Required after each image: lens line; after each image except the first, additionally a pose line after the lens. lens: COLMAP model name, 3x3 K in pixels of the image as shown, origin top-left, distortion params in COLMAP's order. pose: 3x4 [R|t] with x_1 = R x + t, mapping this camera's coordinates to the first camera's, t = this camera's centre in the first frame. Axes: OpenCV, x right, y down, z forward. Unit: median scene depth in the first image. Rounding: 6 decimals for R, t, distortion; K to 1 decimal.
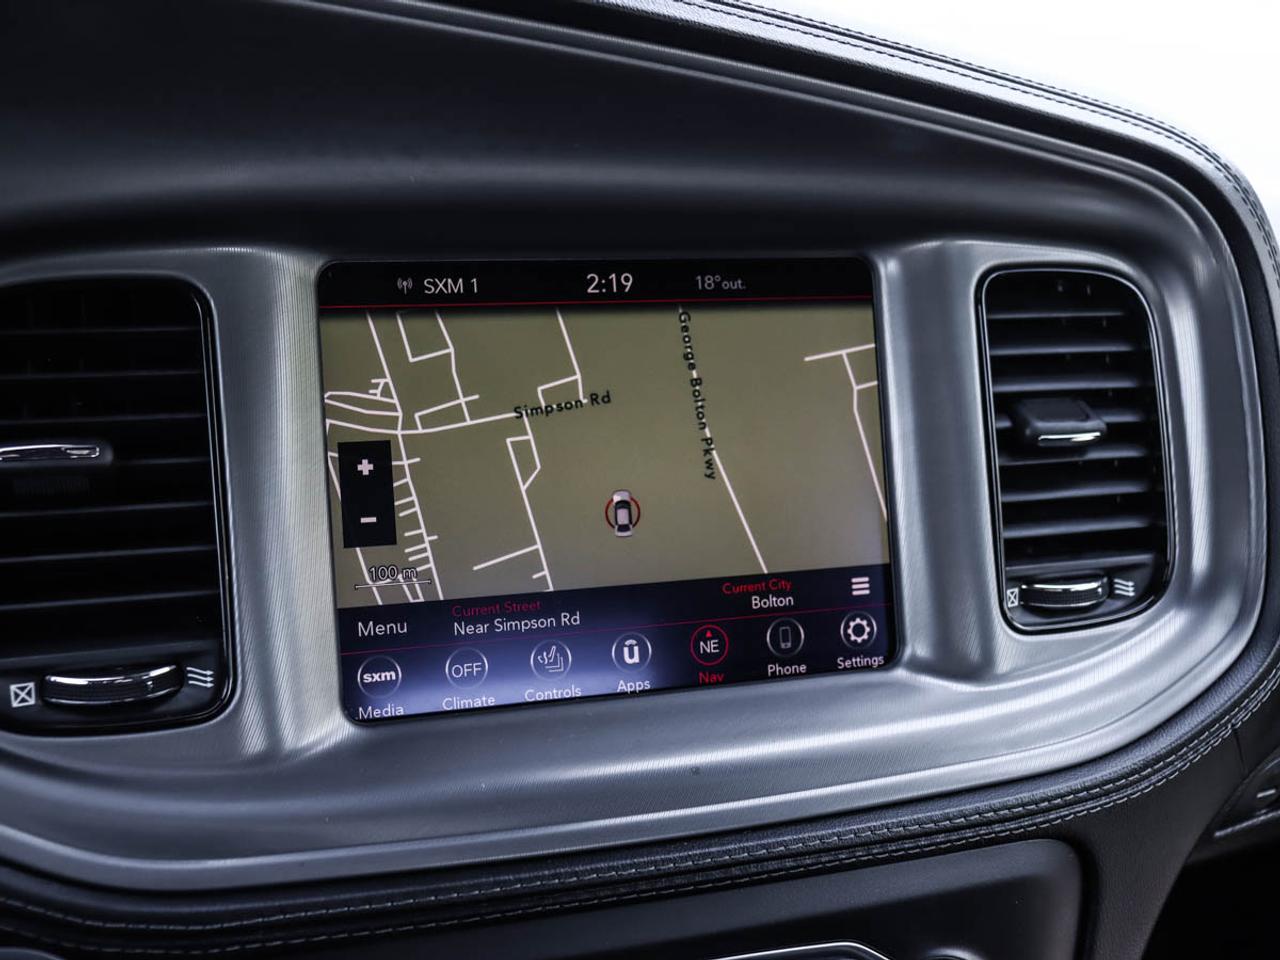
lens RADIAL K [[1448.3, 0, 639.9], [0, 1448.3, 470.2], [0, 0, 1]] dist [-0.004267, 0.000000]
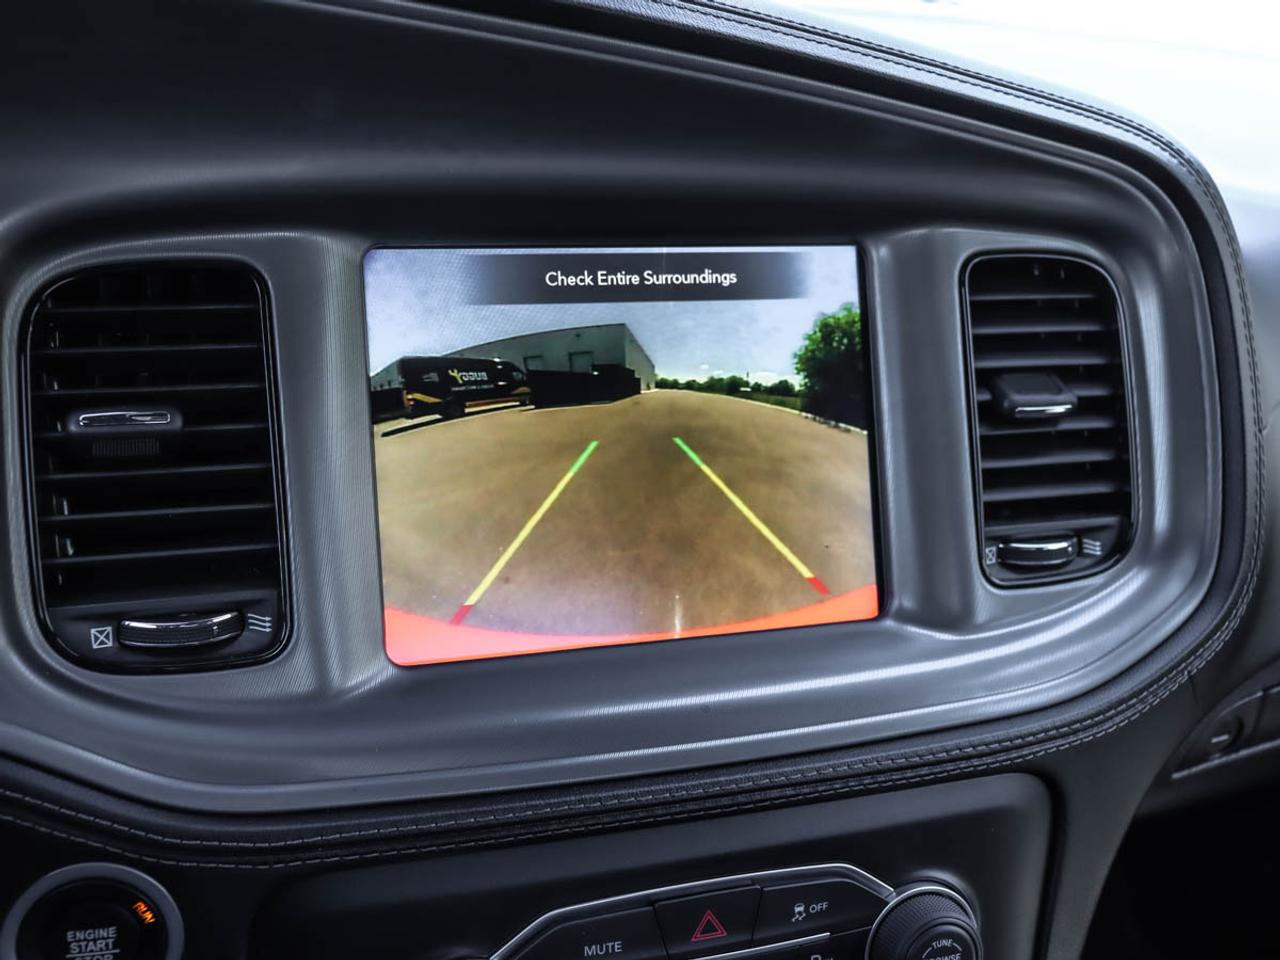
lens RADIAL K [[1448.3, 0, 636.1], [0, 1448.3, 474.3], [0, 0, 1]] dist [-0.004267, 0.000000]
pose [[0.999845, 0.003357, 0.017264, -0.032147], [-0.003733, 0.999756, 0.021792, 0.004113], [-0.017186, -0.021853, 0.999613, -0.095745]]
